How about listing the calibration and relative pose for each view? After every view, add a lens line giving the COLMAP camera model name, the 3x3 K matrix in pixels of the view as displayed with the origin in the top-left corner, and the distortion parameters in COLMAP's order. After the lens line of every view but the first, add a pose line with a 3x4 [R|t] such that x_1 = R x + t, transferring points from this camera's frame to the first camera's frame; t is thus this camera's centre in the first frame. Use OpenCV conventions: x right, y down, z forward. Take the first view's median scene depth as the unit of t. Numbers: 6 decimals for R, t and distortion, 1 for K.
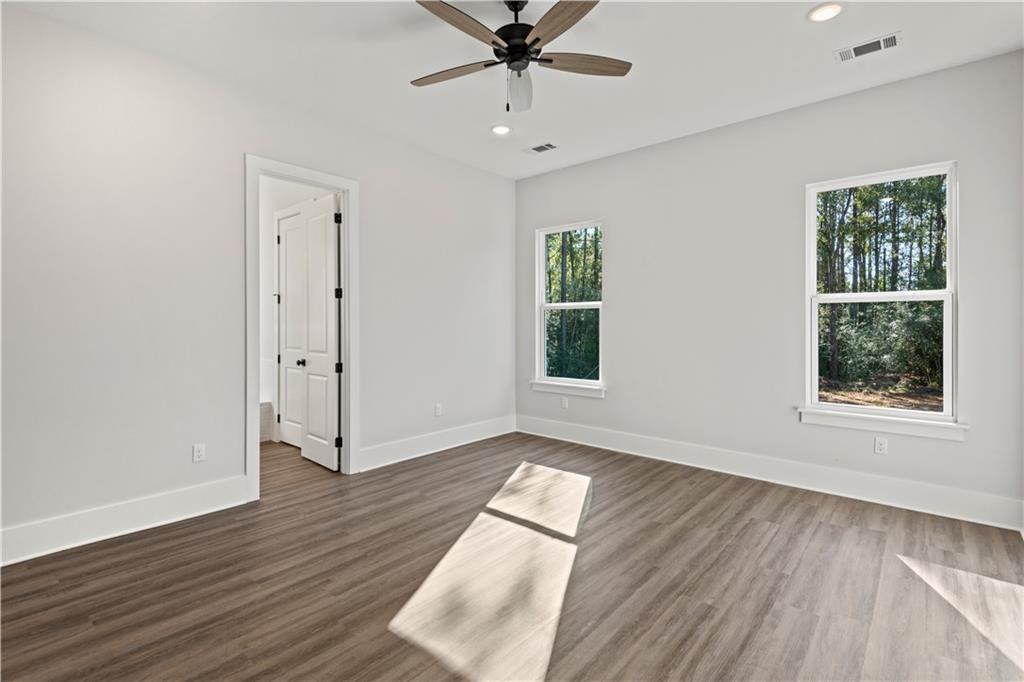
lens RADIAL K [[469.7, 0, 512.0], [0, 469.7, 341.0], [0, 0, 1]] dist [0.031677, -0.016043]
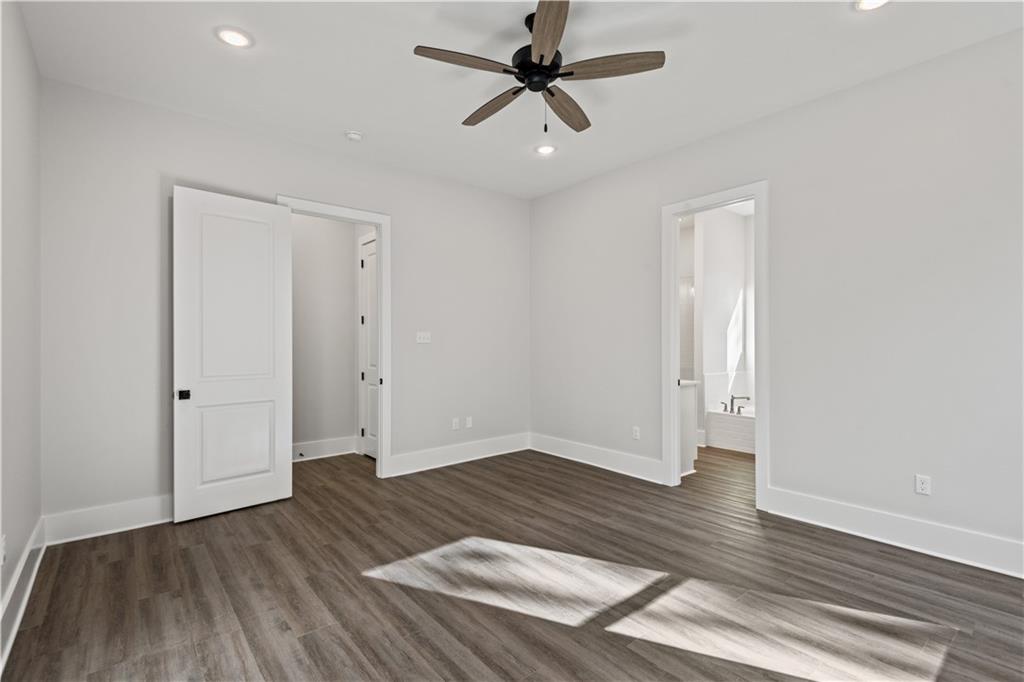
lens RADIAL K [[478.7, 0, 511.5], [0, 478.7, 328.3], [0, 0, 1]] dist [0.026358, -0.000350]
pose [[-0.167175, -0.027393, -0.985547, 0.756035], [-0.032166, 0.999233, -0.022318, -0.026723], [0.985402, 0.027970, -0.167928, 0.806598]]
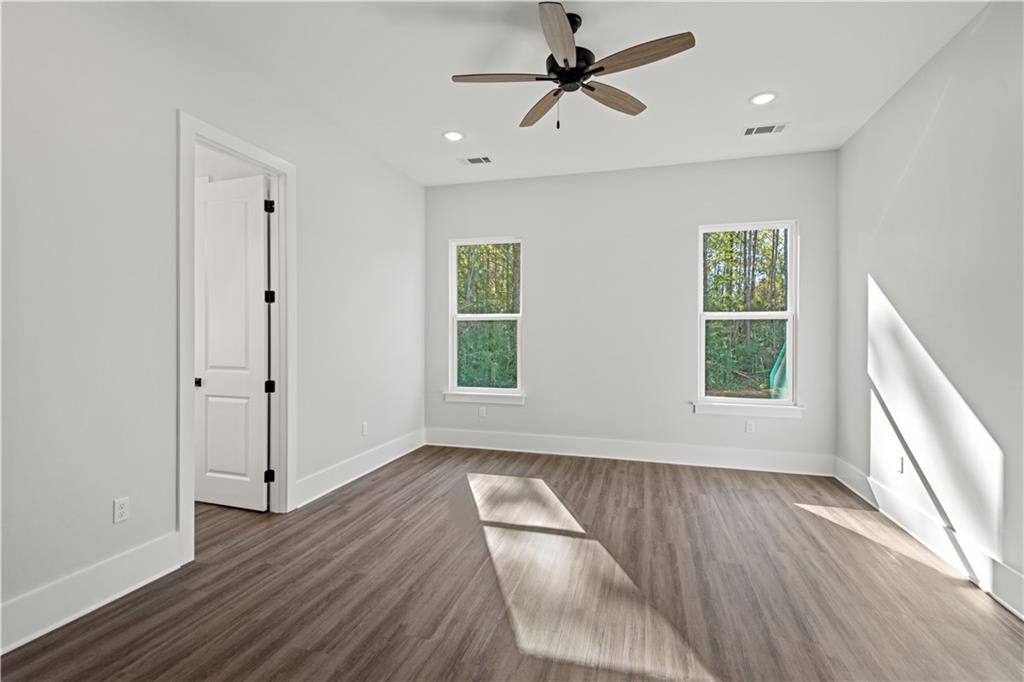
lens RADIAL K [[463.8, 0, 510.8], [0, 463.8, 350.8], [0, 0, 1]] dist [0.041577, -0.027680]
pose [[0.906969, -0.010190, 0.421073, -0.389367], [0.010828, 0.999941, 0.000876, -0.002055], [-0.421057, 0.003765, 0.907026, 0.086670]]
